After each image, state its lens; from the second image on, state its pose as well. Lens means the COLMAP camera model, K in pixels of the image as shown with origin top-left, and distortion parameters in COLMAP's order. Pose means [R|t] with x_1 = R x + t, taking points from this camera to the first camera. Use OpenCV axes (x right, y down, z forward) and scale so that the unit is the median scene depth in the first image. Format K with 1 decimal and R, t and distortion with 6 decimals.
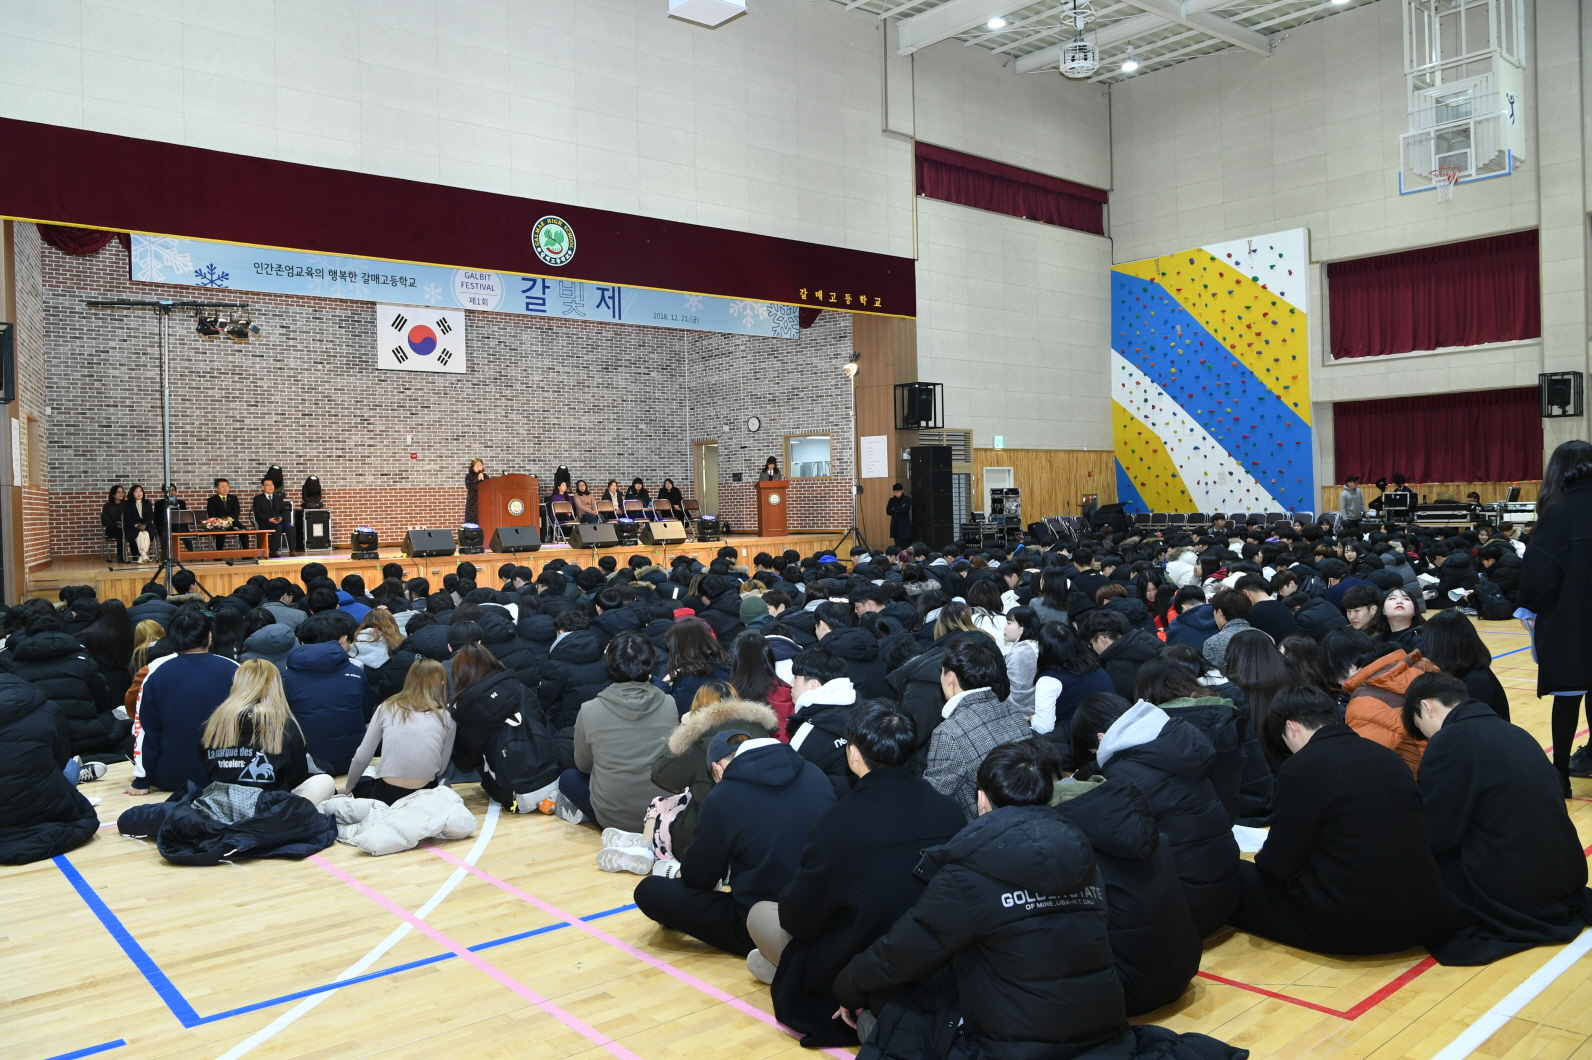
lens RADIAL K [[1201.8, 0, 792.7], [0, 1201.8, 518.9], [0, 0, 1]] dist [-0.059422, 0.020560]
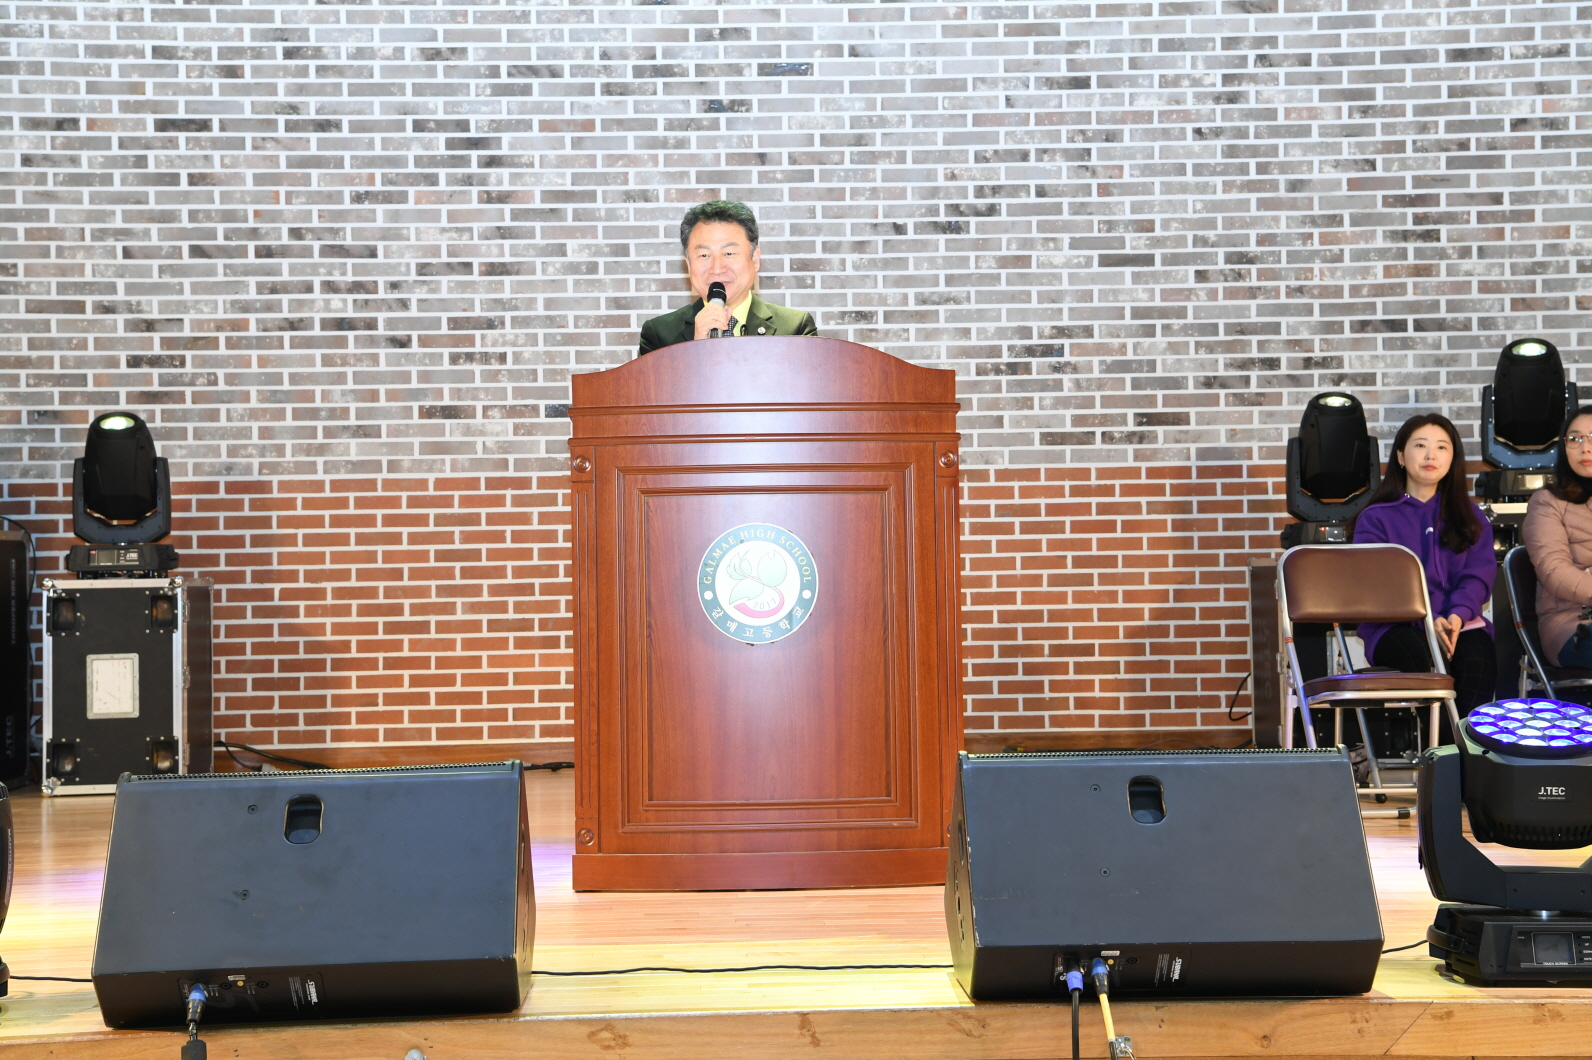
lens RADIAL K [[2483.8, 0, 794.9], [0, 2483.8, 518.8], [0, 0, 1]] dist [0.224617, 0.000000]
pose [[0.776940, -0.004742, -0.629556, -0.044707], [-0.011113, 0.999713, -0.021244, -0.009962], [0.629476, 0.023501, 0.776664, 0.694684]]
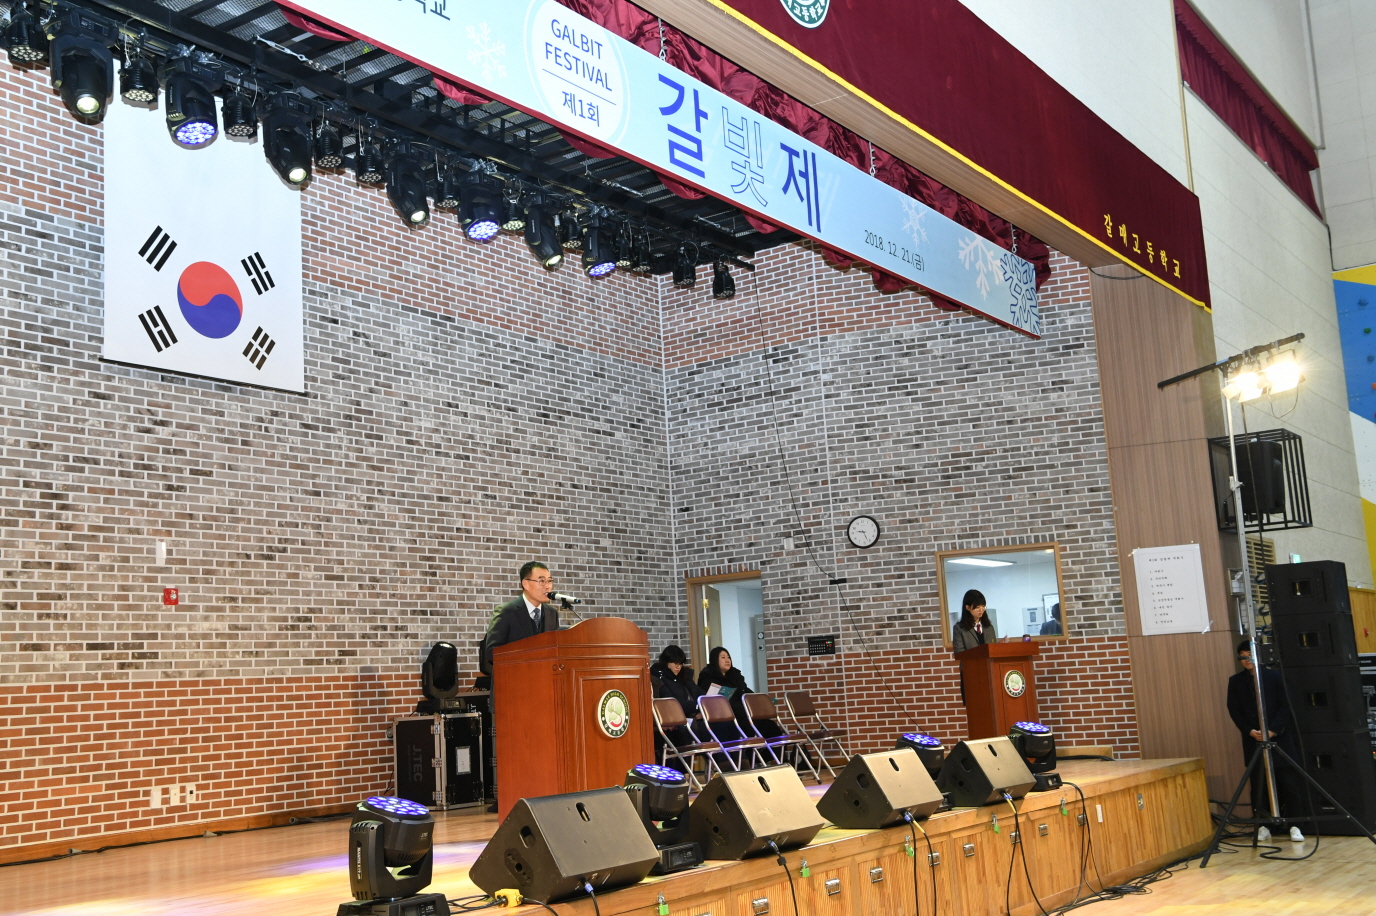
lens RADIAL K [[1503.3, 0, 687.5], [0, 1503.3, 448.0], [0, 0, 1]] dist [0.065556, 0.000000]
pose [[0.966512, 0.010428, 0.256410, -0.287015], [0.038995, 0.981603, -0.186910, -0.002489], [-0.253642, 0.190649, 0.948324, 0.498552]]
